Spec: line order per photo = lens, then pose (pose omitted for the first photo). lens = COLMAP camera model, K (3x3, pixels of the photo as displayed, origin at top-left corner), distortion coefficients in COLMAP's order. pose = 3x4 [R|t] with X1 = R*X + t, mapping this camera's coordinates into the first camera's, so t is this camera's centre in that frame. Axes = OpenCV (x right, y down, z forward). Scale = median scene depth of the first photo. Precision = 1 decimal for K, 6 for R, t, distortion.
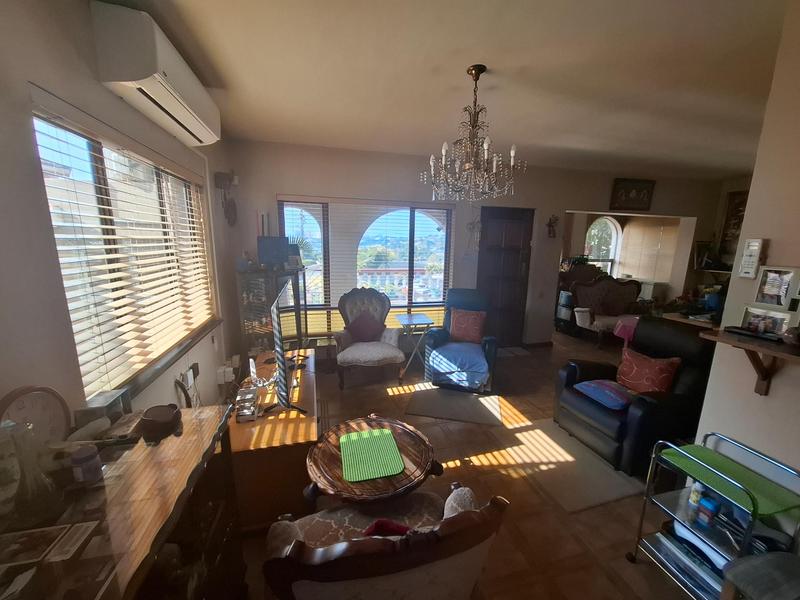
lens RADIAL K [[317.6, 0, 401.6], [0, 317.6, 301.5], [0, 0, 1]] dist [0.002304, 0.000020]
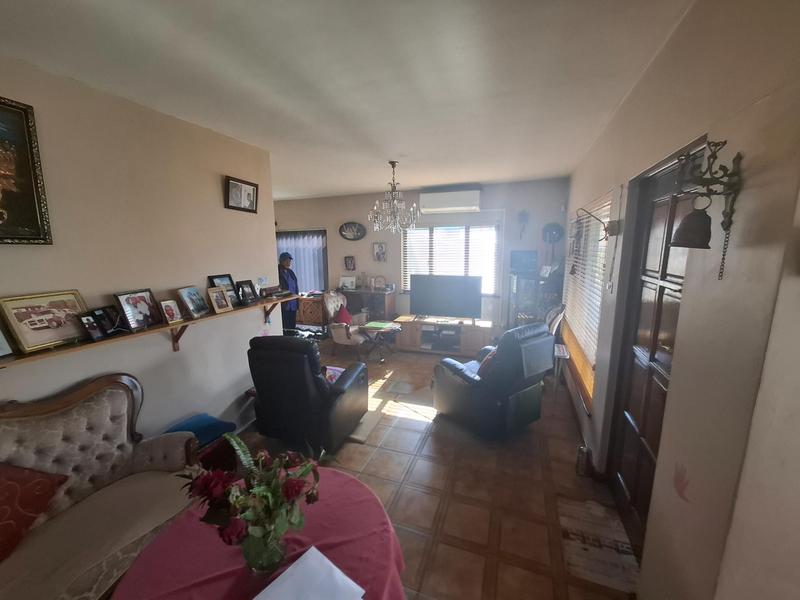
lens RADIAL K [[317.6, 0, 400.8], [0, 317.6, 299.5], [0, 0, 1]] dist [0.002304, 0.000020]
pose [[-0.566823, 0.127416, -0.813927, 0.921748], [-0.158853, 0.952524, 0.259739, -0.228301], [0.808380, 0.276521, -0.519672, 1.131816]]
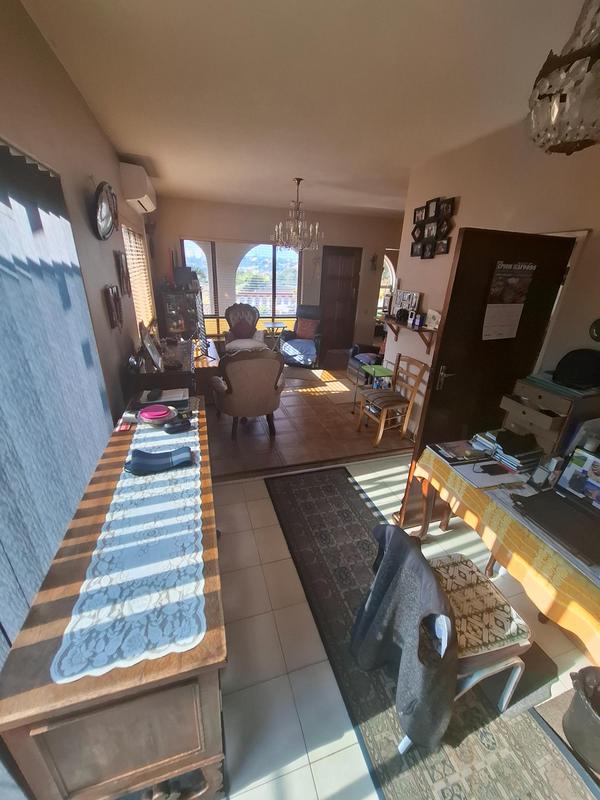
lens RADIAL K [[317.6, 0, 300.8], [0, 317.6, 400.5], [0, 0, 1]] dist [0.002304, 0.000020]
pose [[0.997956, -0.002592, 0.063860, 0.065748], [-0.011533, 0.975470, 0.219828, 0.073862], [-0.062863, -0.220115, 0.973446, -0.591110]]
